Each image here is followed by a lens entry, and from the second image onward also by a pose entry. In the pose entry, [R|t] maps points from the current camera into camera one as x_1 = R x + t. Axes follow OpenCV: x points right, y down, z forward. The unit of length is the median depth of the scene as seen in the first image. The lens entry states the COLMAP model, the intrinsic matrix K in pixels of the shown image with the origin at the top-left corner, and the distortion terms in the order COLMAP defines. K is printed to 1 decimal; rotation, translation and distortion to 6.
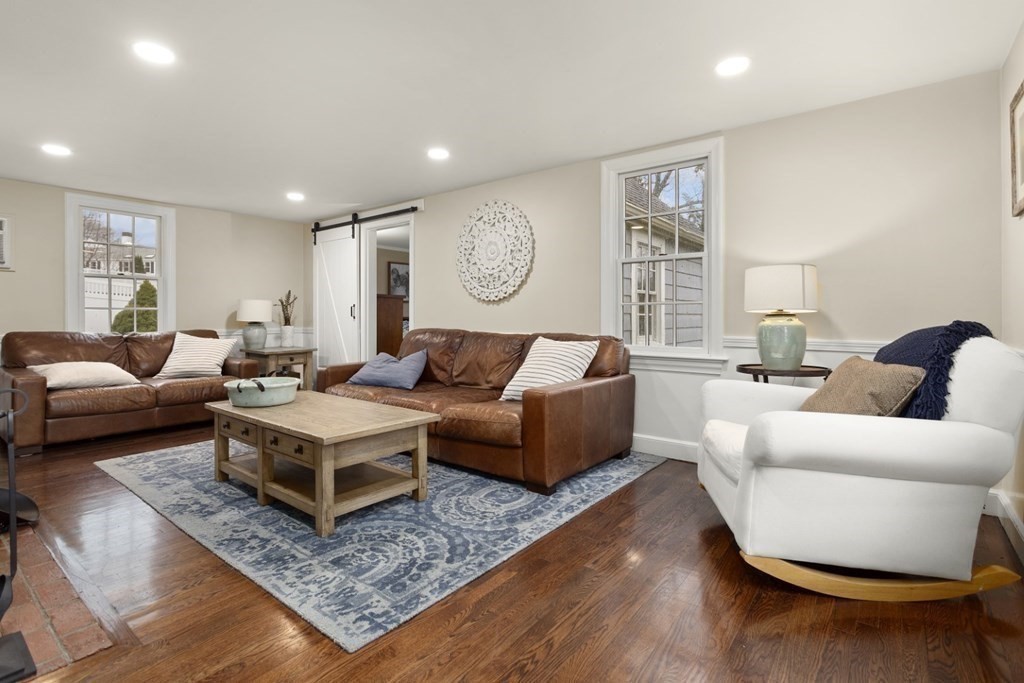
lens RADIAL K [[484.6, 0, 512.3], [0, 484.6, 317.8], [0, 0, 1]] dist [0.001200, 0.000710]
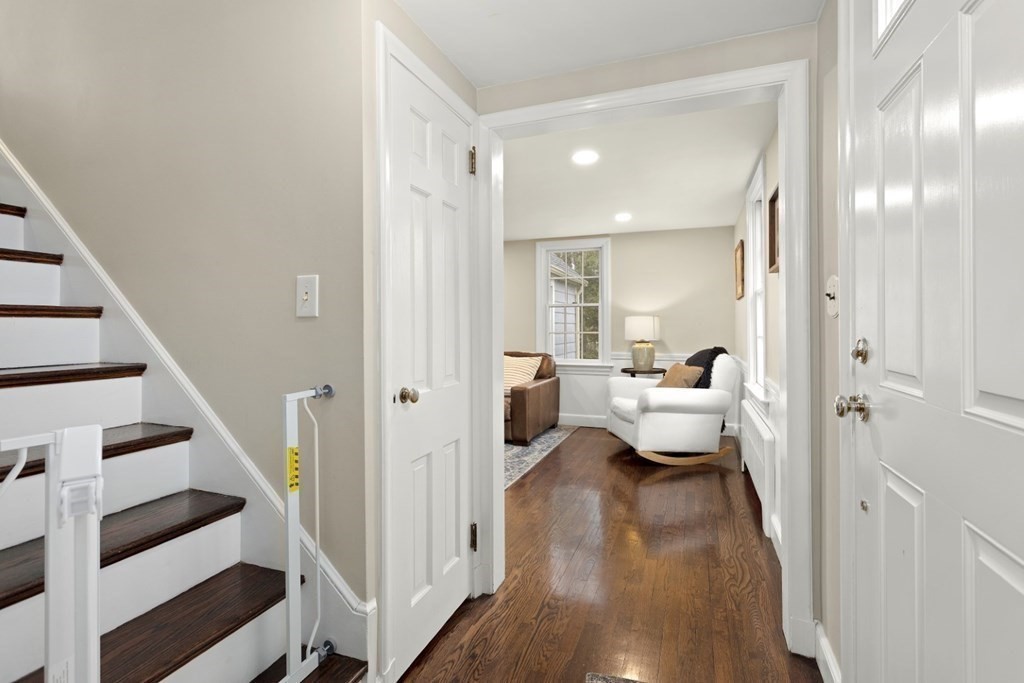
lens RADIAL K [[484.6, 0, 512.3], [0, 484.6, 317.8], [0, 0, 1]] dist [0.001200, 0.000710]
pose [[0.954813, 0.003141, 0.297191, -0.498031], [0.002682, 0.999812, -0.019186, -0.064447], [-0.297195, 0.019116, 0.954625, -0.658776]]
